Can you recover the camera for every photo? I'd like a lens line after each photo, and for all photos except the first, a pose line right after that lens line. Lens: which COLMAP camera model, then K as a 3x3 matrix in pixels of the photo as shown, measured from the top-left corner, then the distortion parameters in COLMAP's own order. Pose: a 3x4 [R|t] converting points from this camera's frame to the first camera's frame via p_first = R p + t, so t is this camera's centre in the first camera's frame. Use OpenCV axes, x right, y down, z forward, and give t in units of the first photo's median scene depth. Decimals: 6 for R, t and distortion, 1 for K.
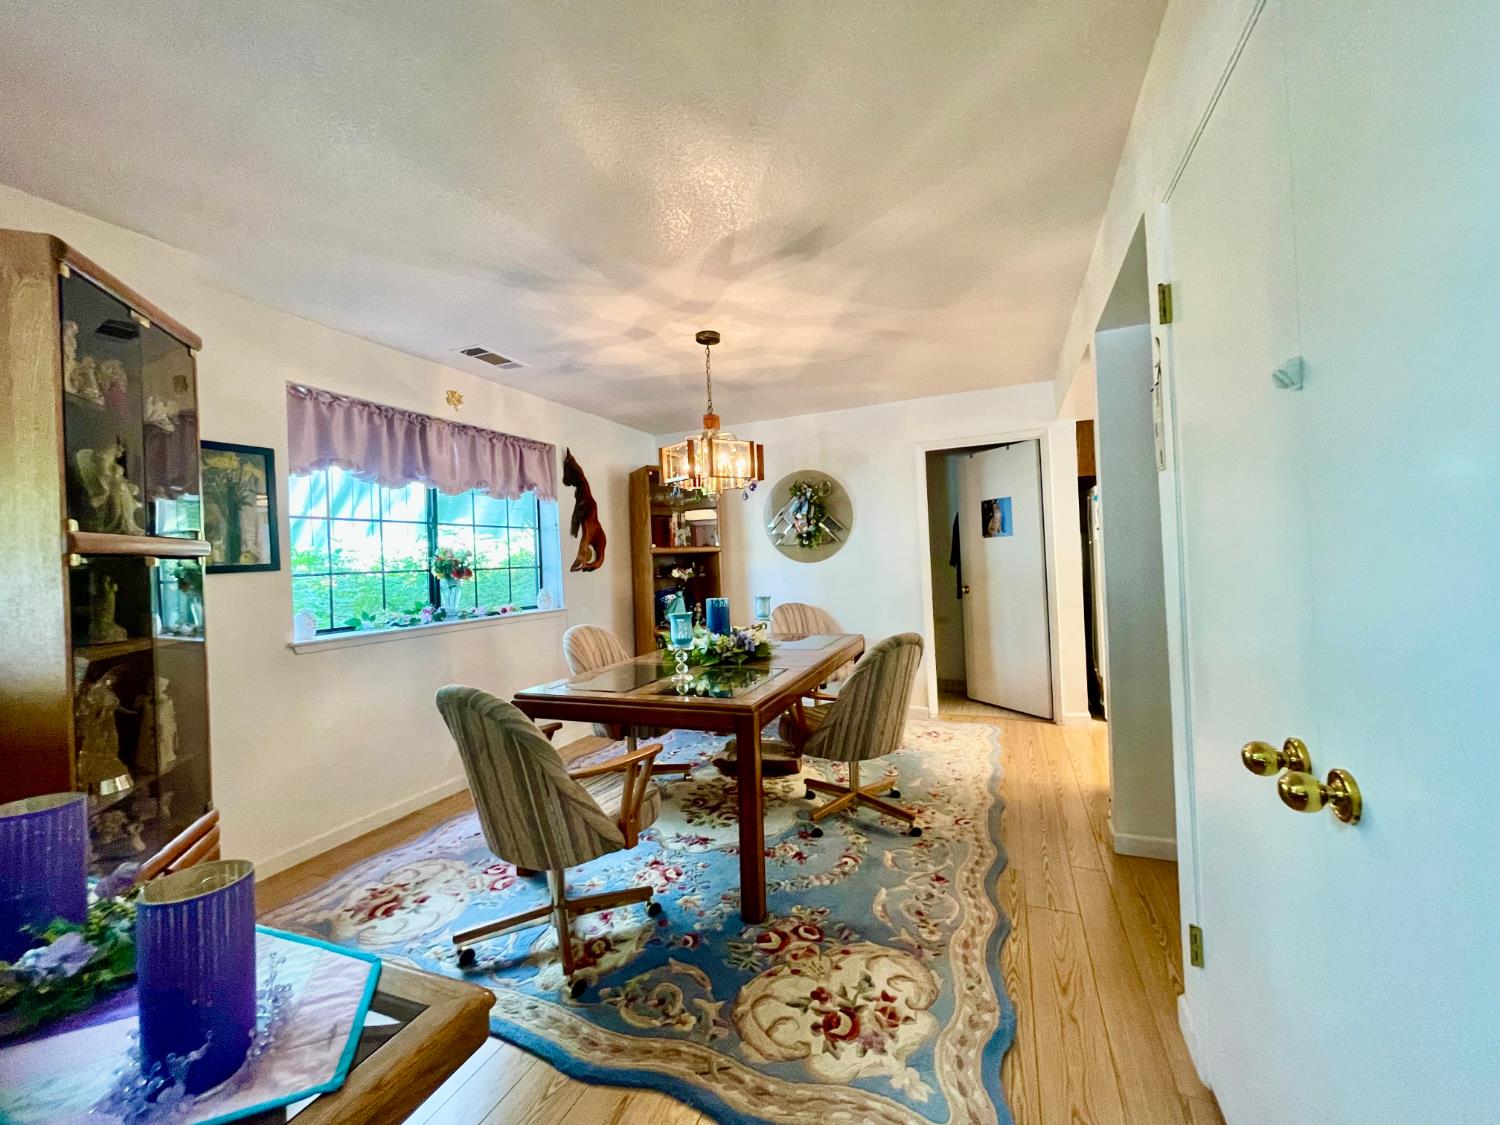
lens RADIAL K [[603.5, 0, 744.2], [0, 603.5, 556.0], [0, 0, 1]] dist [0.014412, -0.005795]
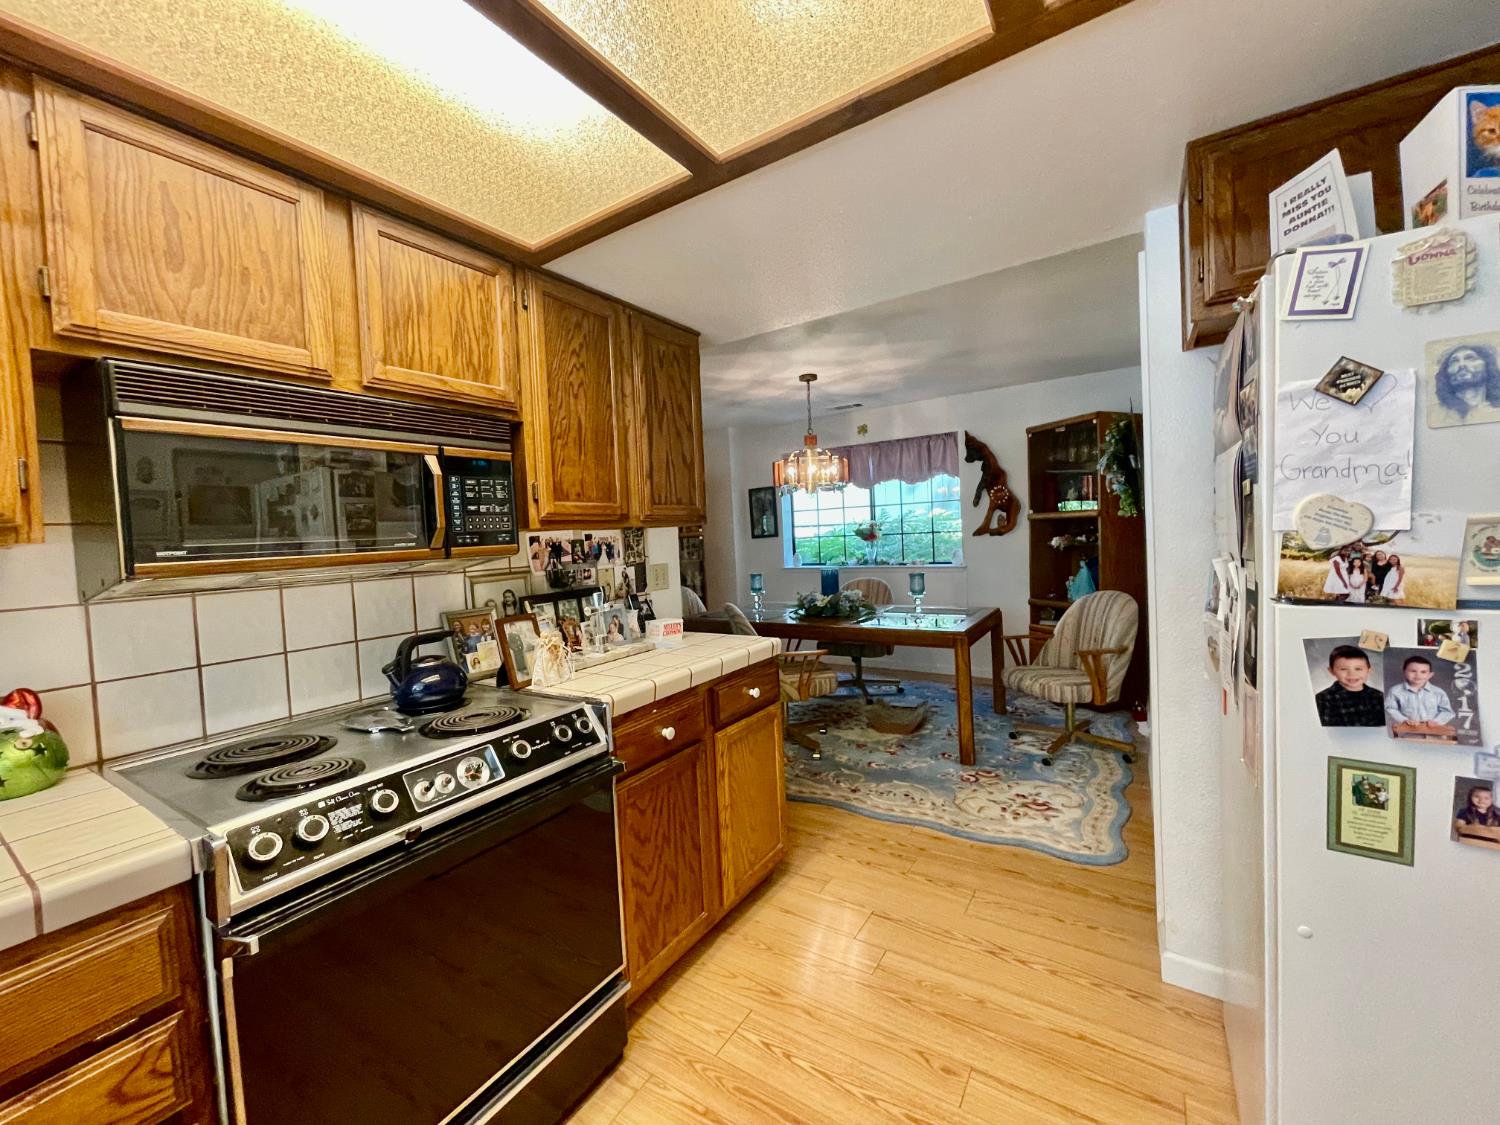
lens RADIAL K [[603.5, 0, 744.2], [0, 603.5, 556.0], [0, 0, 1]] dist [0.014412, -0.005795]
pose [[-0.183043, 0.082347, -0.979650, 1.261044], [0.064728, 0.995333, 0.071571, -0.062909], [0.980972, -0.050310, -0.187518, 1.029090]]
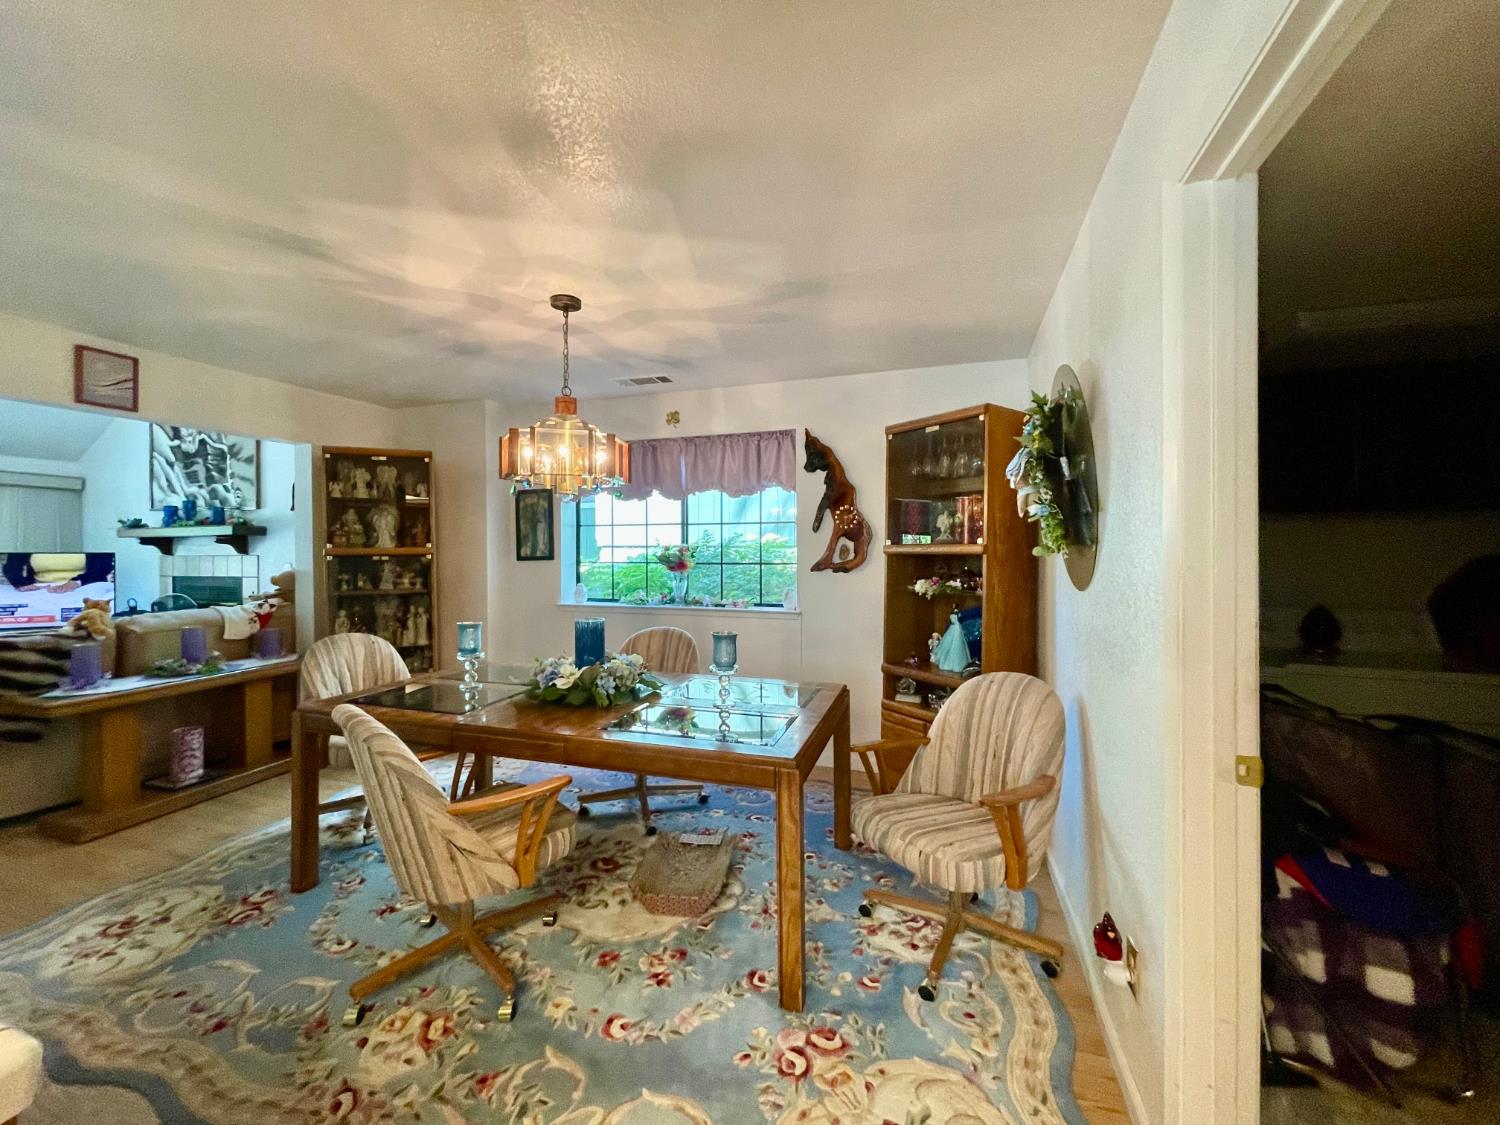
lens RADIAL K [[603.5, 0, 744.2], [0, 603.5, 556.0], [0, 0, 1]] dist [0.014412, -0.005795]
pose [[0.069773, 0.046641, -0.996472, 0.753724], [0.009157, 0.998834, 0.047392, -0.049440], [0.997521, -0.012431, 0.069265, 1.111830]]
